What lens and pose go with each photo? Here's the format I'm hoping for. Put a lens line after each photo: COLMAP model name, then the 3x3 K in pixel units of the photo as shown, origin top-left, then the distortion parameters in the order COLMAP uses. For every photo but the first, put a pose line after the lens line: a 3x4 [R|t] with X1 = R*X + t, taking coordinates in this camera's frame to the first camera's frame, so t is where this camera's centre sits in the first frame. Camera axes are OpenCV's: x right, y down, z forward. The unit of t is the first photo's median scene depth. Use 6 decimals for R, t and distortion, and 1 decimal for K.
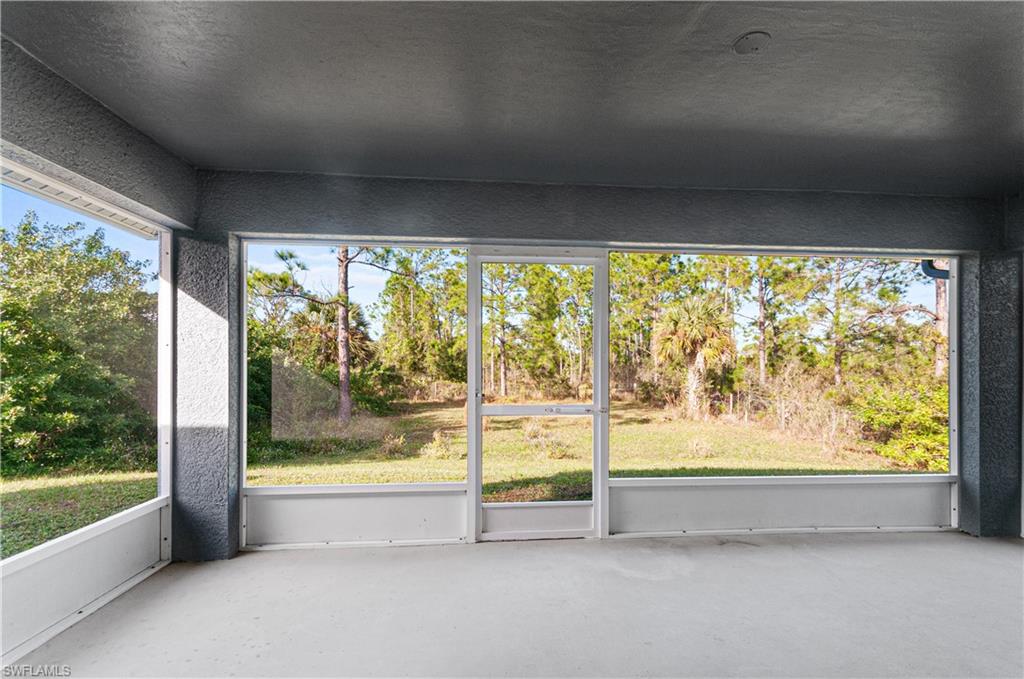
lens RADIAL K [[461.7, 0, 511.0], [0, 461.7, 352.1], [0, 0, 1]] dist [-0.002083, 0.000090]
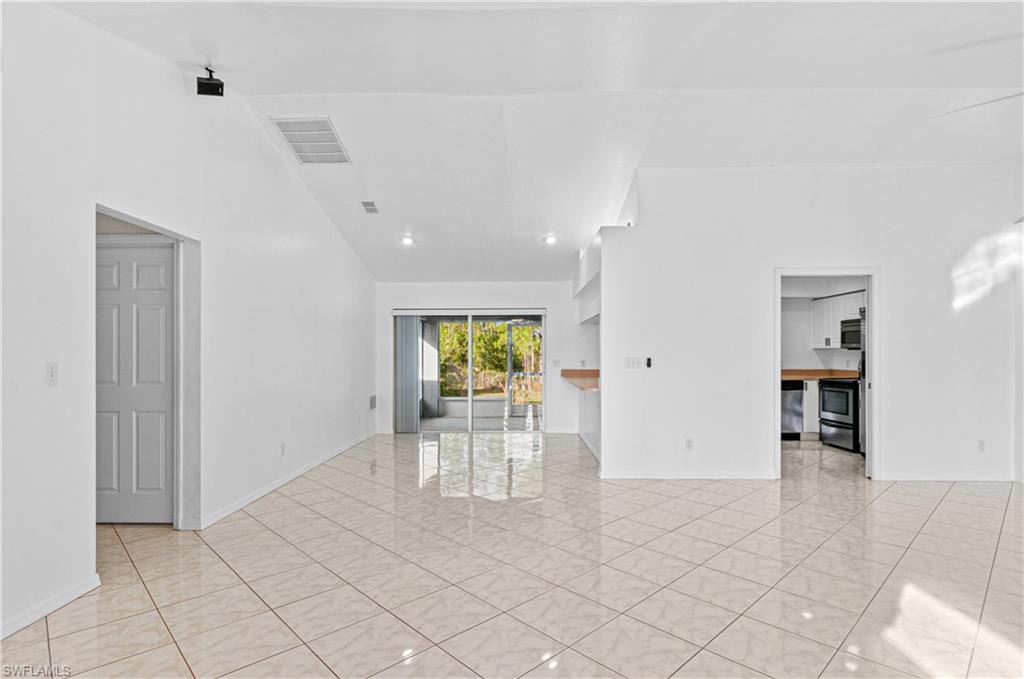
lens RADIAL K [[523.3, 0, 510.2], [0, 523.3, 346.7], [0, 0, 1]] dist [0.016263, 0.000247]
pose [[0.995172, -0.006597, -0.097927, 0.032144], [0.007866, 0.999890, 0.012584, -0.012960], [0.097833, -0.013294, 0.995114, -0.289169]]
